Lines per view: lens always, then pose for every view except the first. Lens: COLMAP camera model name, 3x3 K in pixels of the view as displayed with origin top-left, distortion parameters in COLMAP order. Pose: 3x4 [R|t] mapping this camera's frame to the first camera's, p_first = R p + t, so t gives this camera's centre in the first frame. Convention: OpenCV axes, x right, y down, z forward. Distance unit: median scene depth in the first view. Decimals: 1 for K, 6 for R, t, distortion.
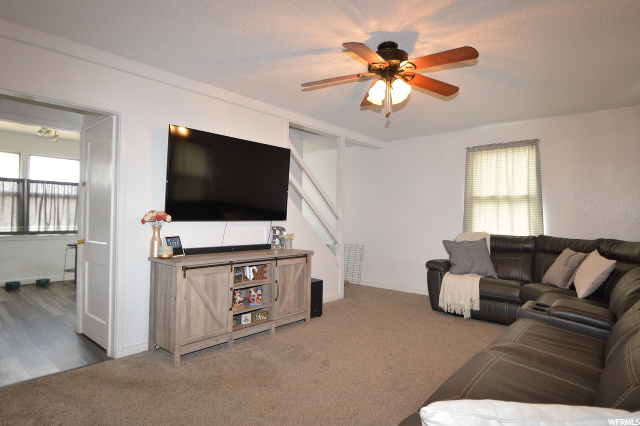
lens RADIAL K [[354.1, 0, 317.5], [0, 354.1, 214.5], [0, 0, 1]] dist [-0.014782, -0.011229]
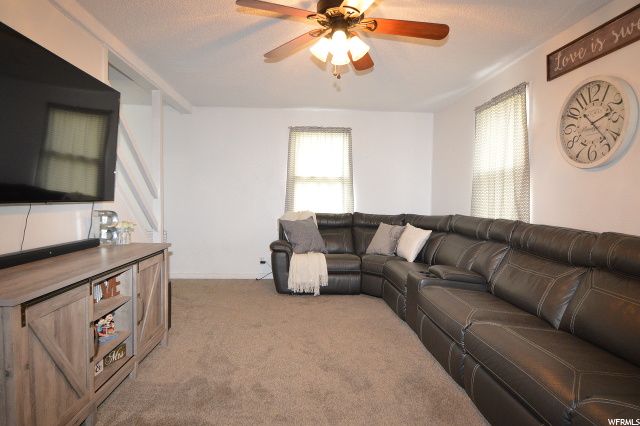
lens RADIAL K [[354.1, 0, 317.4], [0, 354.1, 214.2], [0, 0, 1]] dist [-0.014782, -0.011229]
pose [[0.713226, -0.032271, 0.700191, -0.291709], [-0.010607, 0.998328, 0.056816, 0.000270], [-0.700854, -0.047950, 0.711692, 0.280196]]
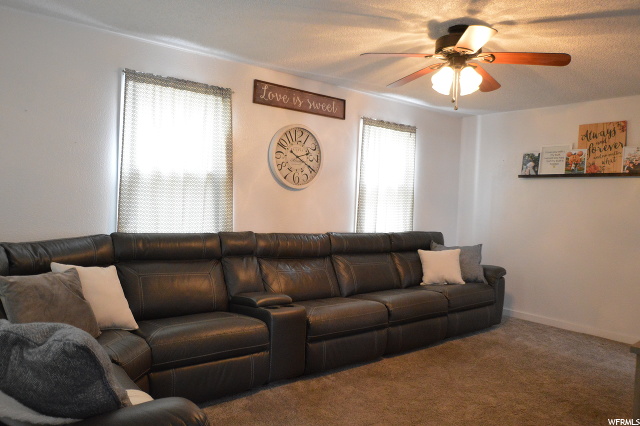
lens RADIAL K [[457.1, 0, 315.1], [0, 457.1, 213.4], [0, 0, 1]] dist [-0.042160, 0.005018]
pose [[-0.980590, -0.053385, 0.188660, 0.208638], [-0.051362, 0.998558, 0.015598, -0.009908], [-0.189220, 0.005605, -0.981919, 1.446916]]
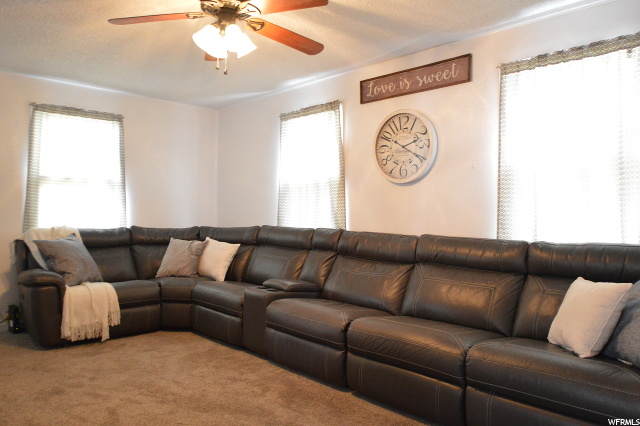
lens RADIAL K [[457.1, 0, 317.7], [0, 457.1, 214.4], [0, 0, 1]] dist [-0.042160, 0.005018]
pose [[0.082670, -0.016520, 0.996440, -0.503355], [-0.016838, 0.999697, 0.017971, 0.001412], [-0.996435, -0.018264, 0.082367, 0.478790]]
